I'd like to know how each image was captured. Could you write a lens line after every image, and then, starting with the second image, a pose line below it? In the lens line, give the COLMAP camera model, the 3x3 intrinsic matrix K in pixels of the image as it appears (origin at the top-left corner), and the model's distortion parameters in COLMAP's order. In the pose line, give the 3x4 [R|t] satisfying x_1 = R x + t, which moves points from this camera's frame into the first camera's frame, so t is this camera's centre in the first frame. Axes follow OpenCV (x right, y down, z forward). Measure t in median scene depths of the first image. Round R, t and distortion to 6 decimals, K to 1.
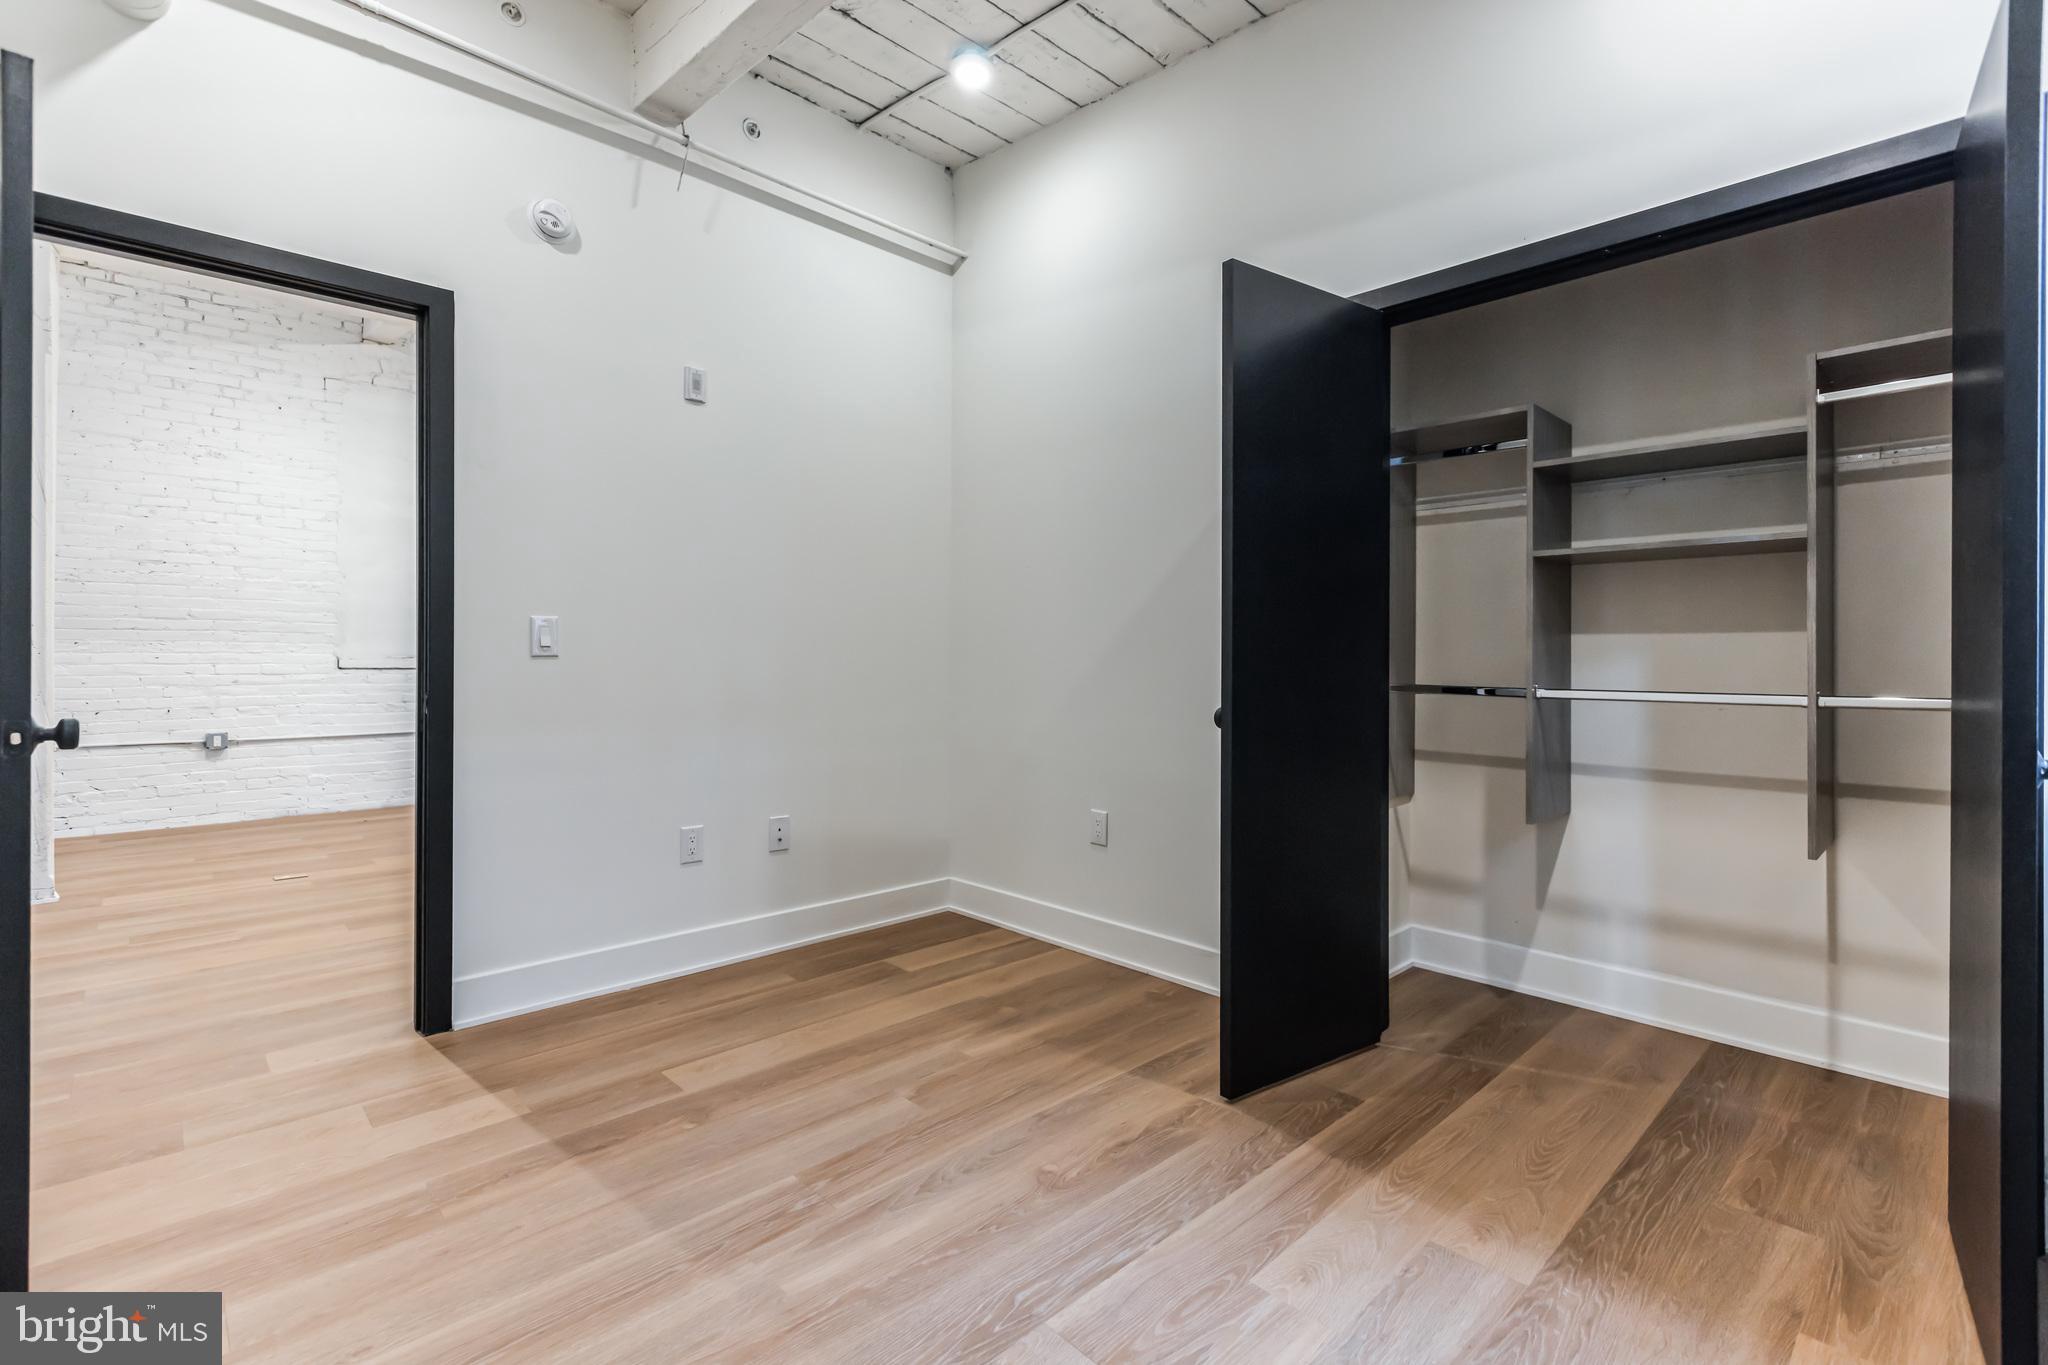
lens RADIAL K [[928.2, 0, 1022.4], [0, 928.2, 665.5], [0, 0, 1]] dist [0.004488, -0.000792]
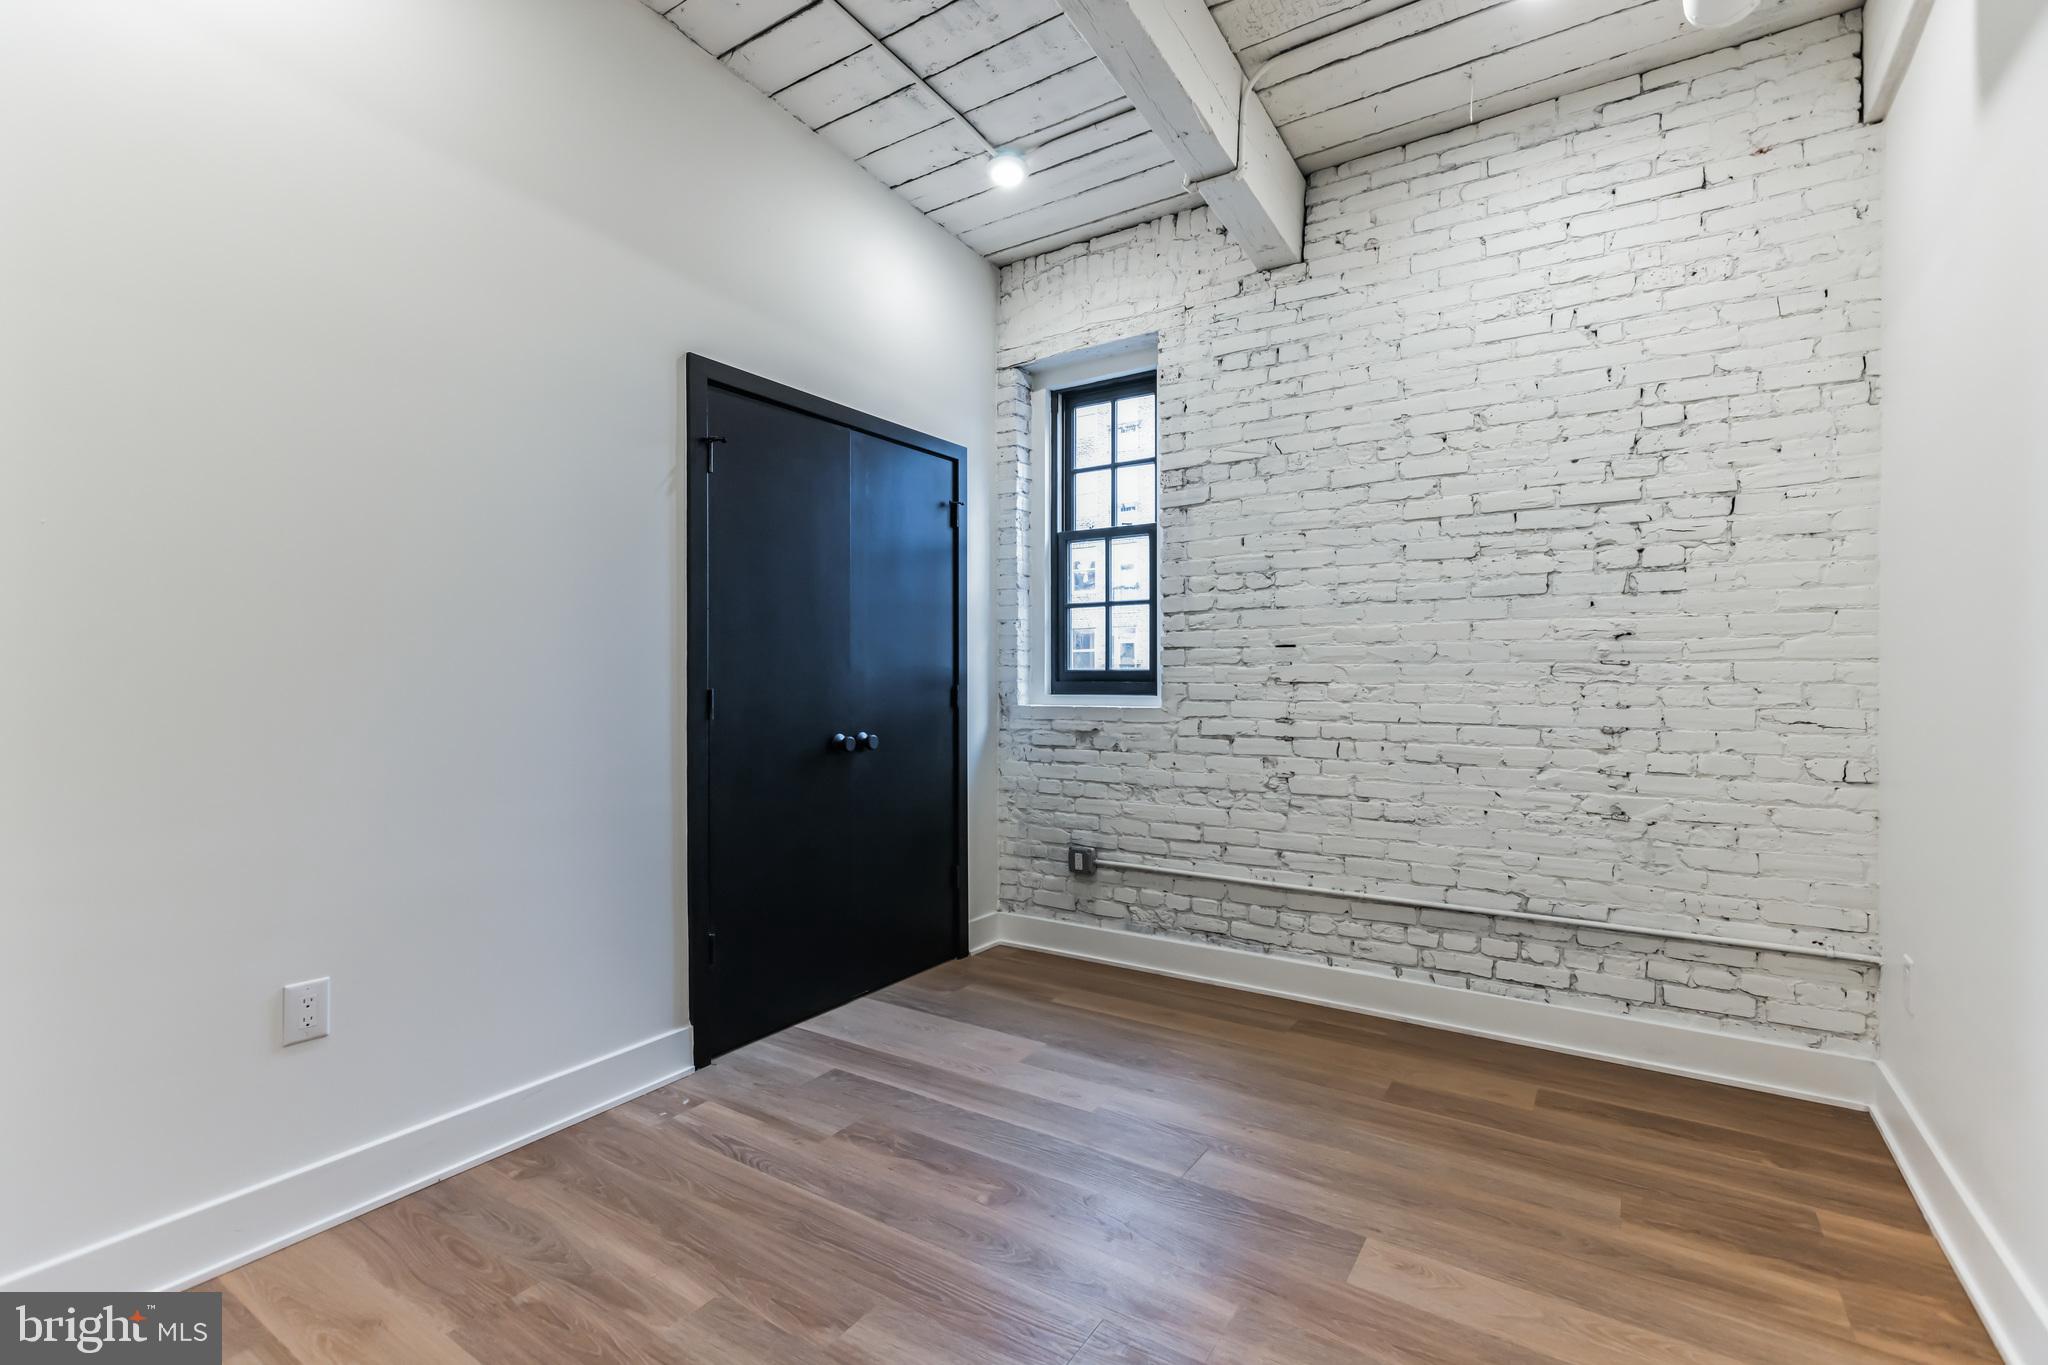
lens RADIAL K [[928.2, 0, 1026.1], [0, 928.2, 693.7], [0, 0, 1]] dist [0.004488, -0.000792]
pose [[-0.242227, -0.016020, 0.970087, -0.893286], [0.004908, 0.999831, 0.017737, -0.043365], [-0.970207, 0.009057, -0.242108, 1.084093]]
